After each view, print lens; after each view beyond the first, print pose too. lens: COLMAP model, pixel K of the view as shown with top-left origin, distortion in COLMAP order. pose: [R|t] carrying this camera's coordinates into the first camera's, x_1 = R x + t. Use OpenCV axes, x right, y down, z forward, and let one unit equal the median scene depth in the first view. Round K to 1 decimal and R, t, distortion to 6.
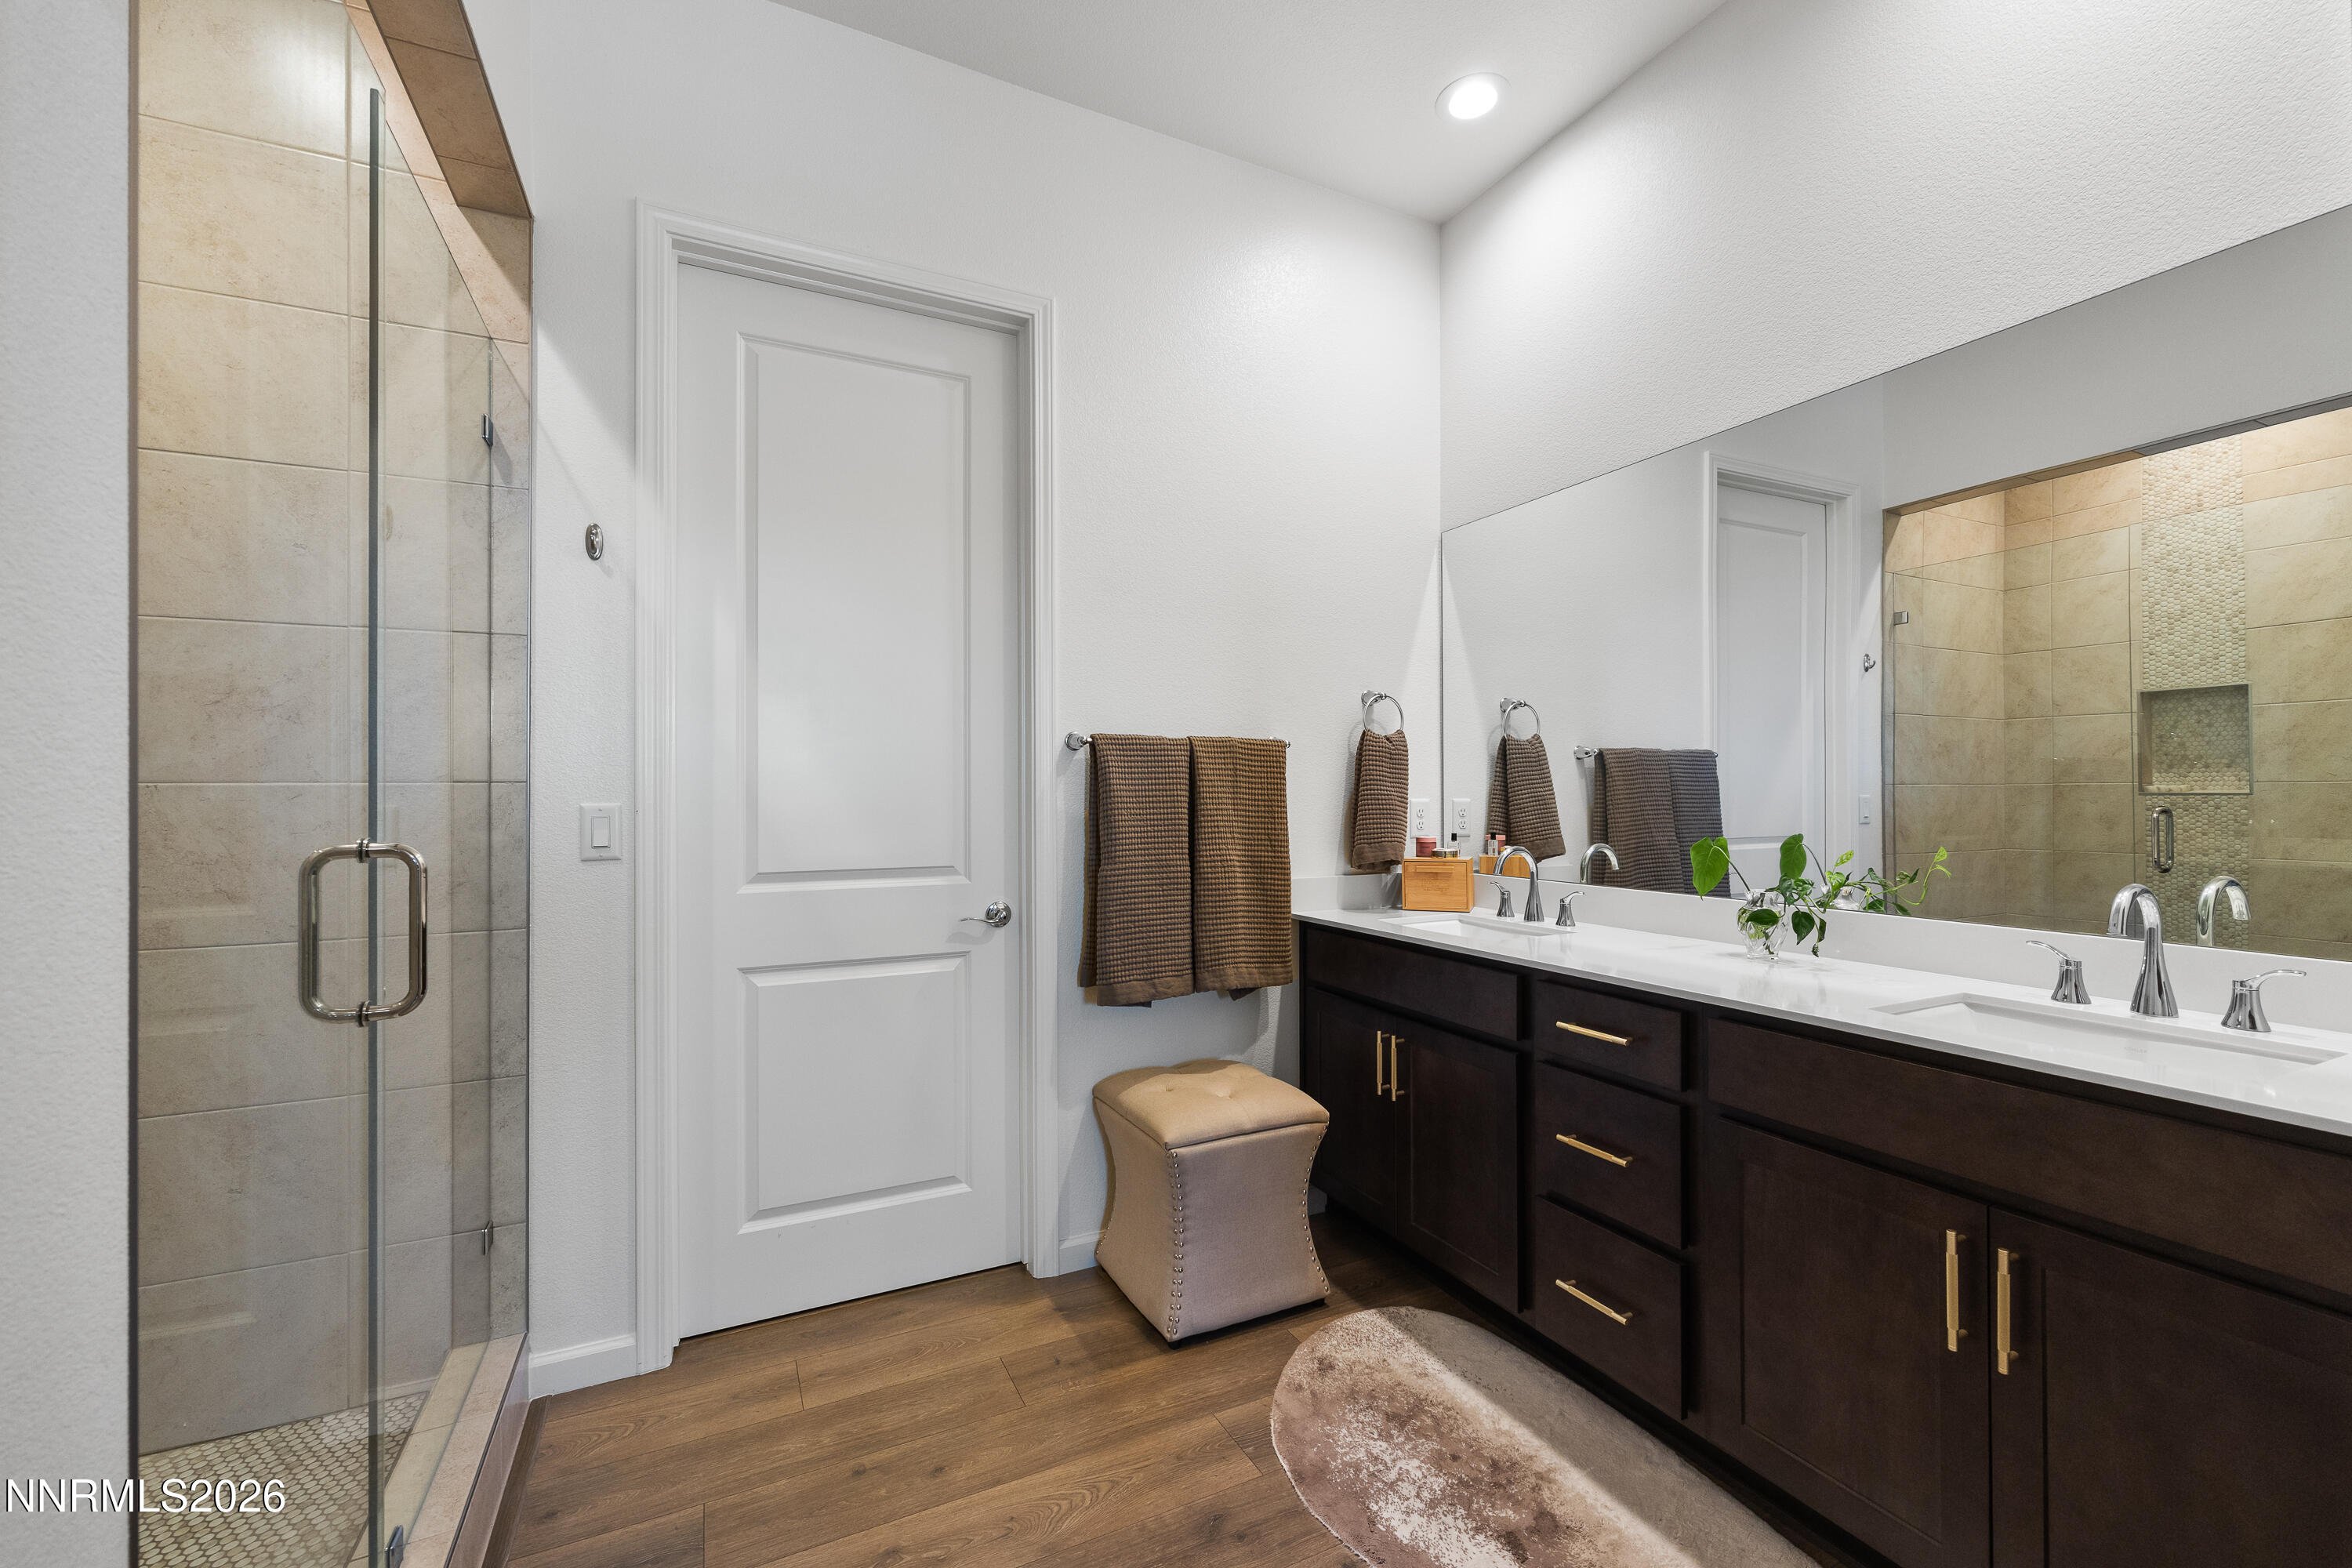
lens RADIAL K [[908.9, 0, 1180.2], [0, 908.9, 801.2], [0, 0, 1]] dist [0.000178, 0.000312]
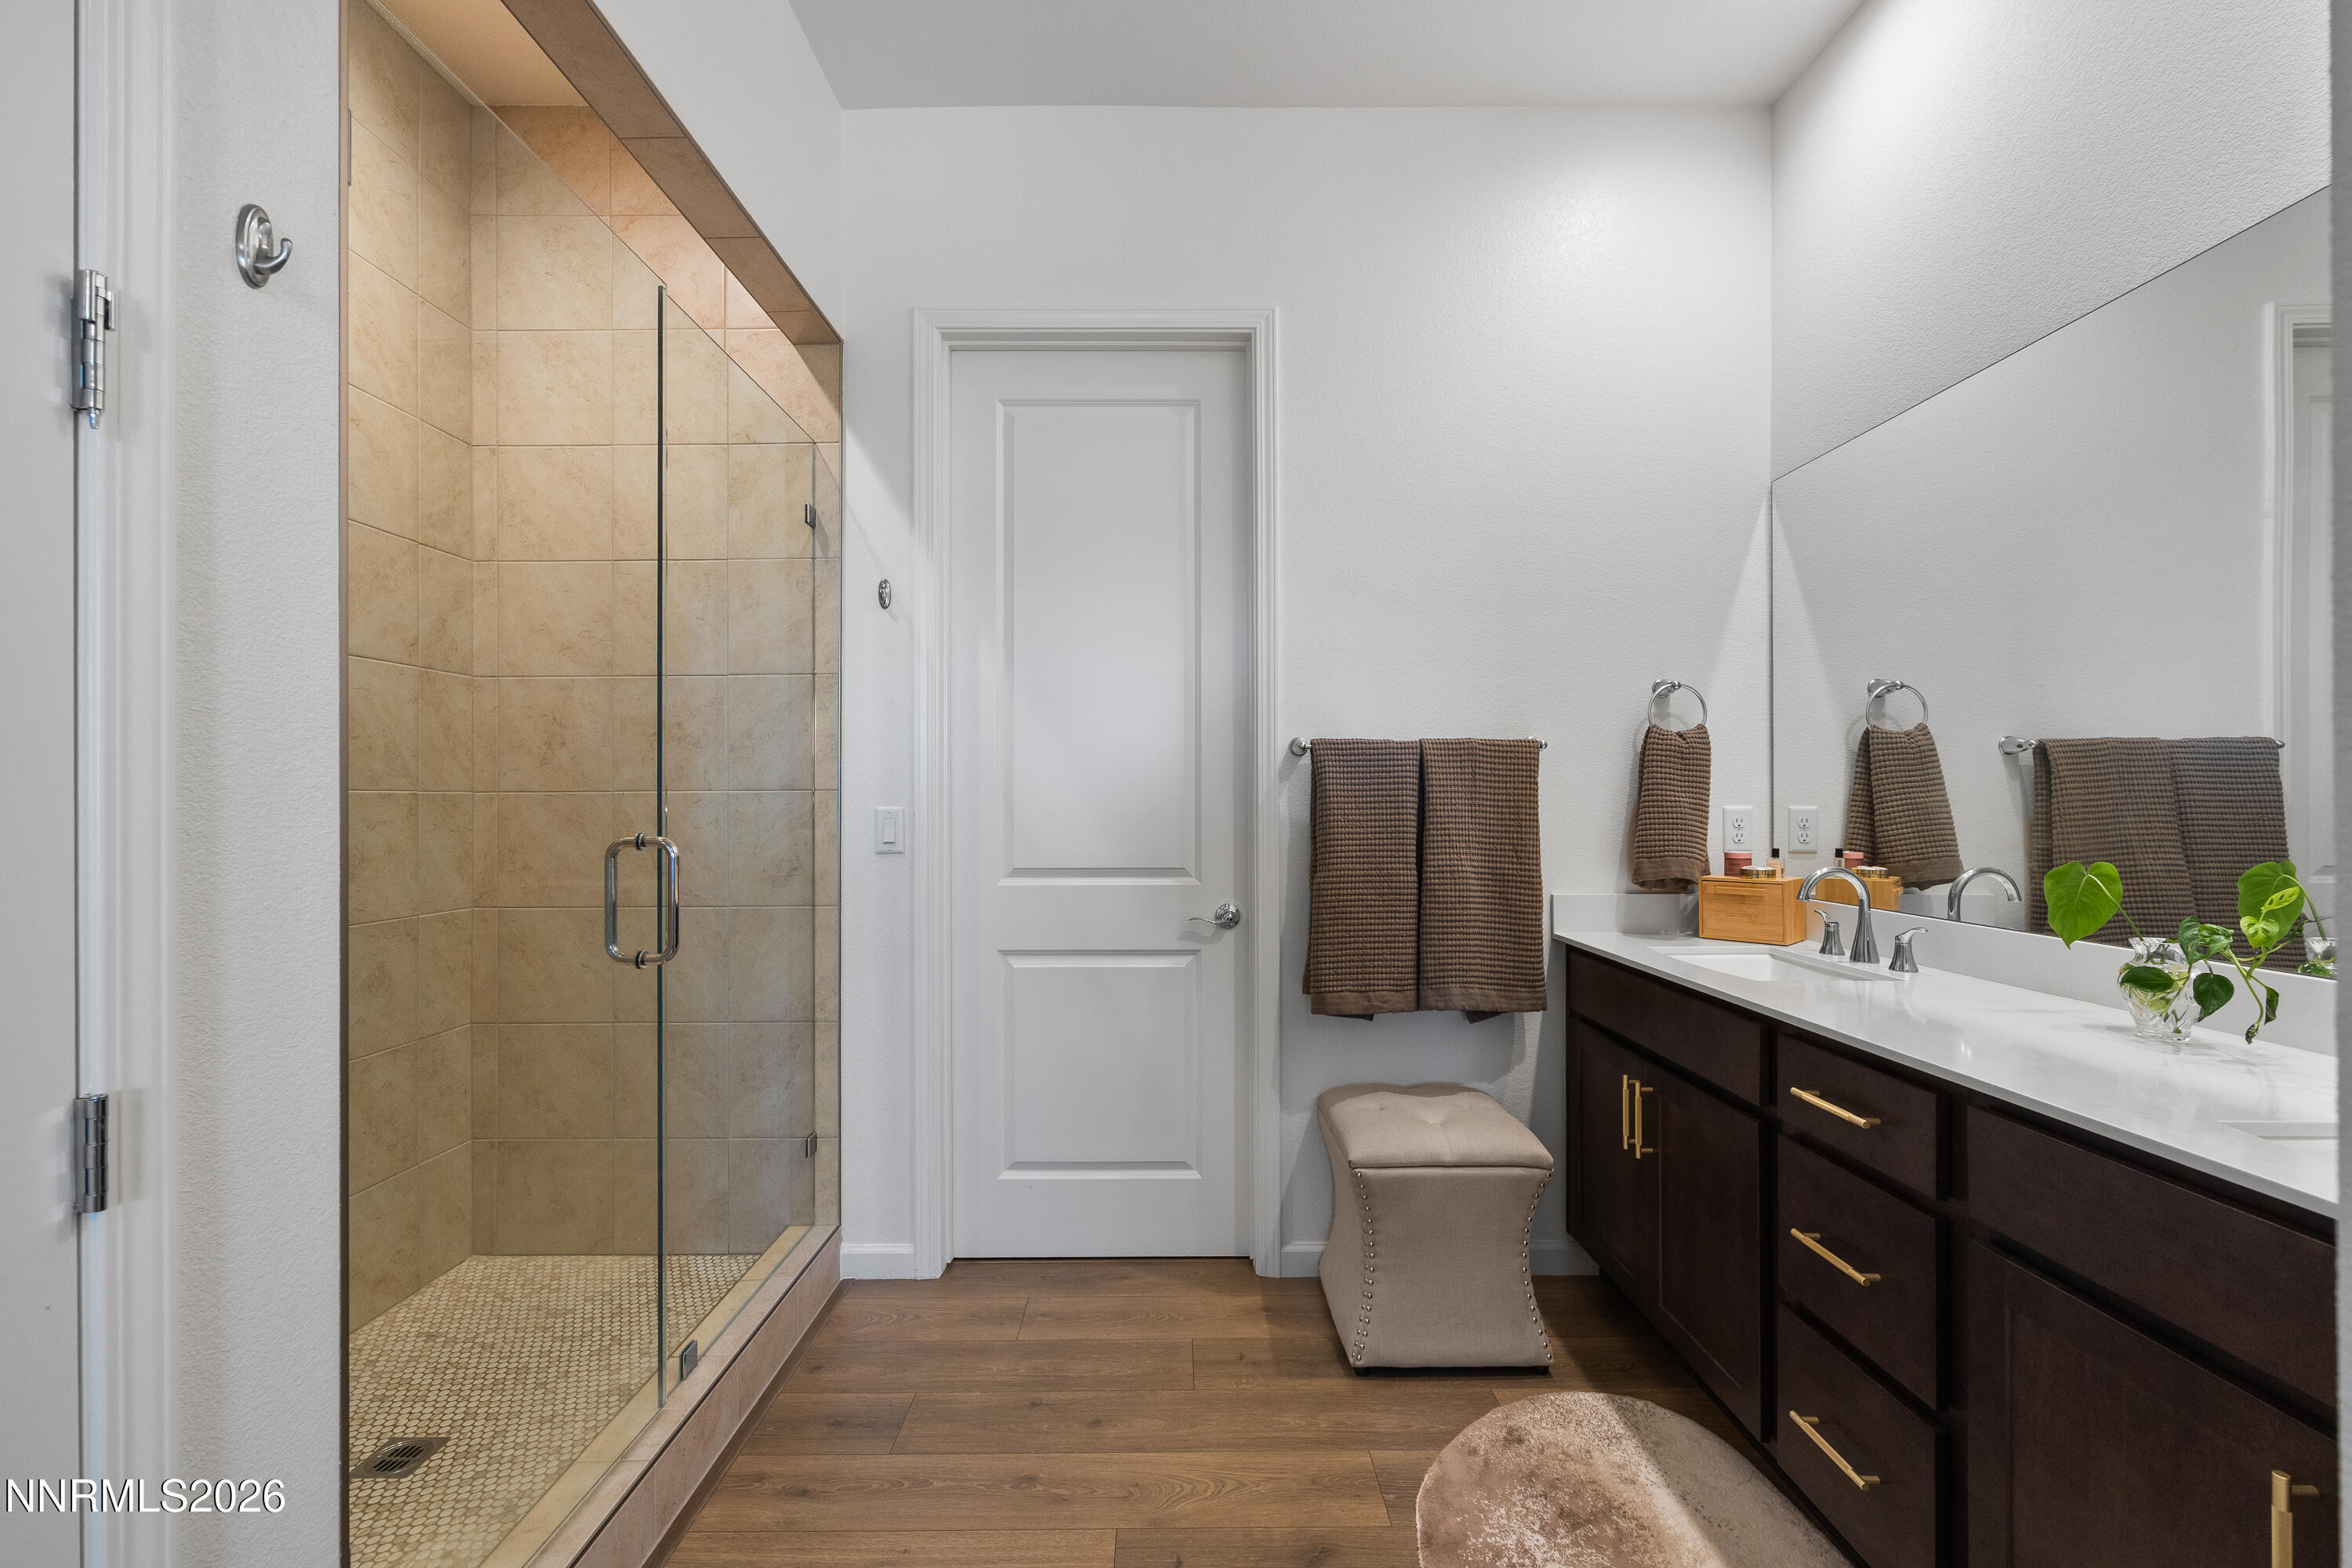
lens RADIAL K [[912.6, 0, 1180.4], [0, 912.6, 810.2], [0, 0, 1]] dist [0.000700, -0.000039]
pose [[0.908400, 0.006247, -0.418056, 0.227721], [-0.004393, 0.999976, 0.005397, -0.001751], [0.418080, -0.003066, 0.908405, 0.044066]]
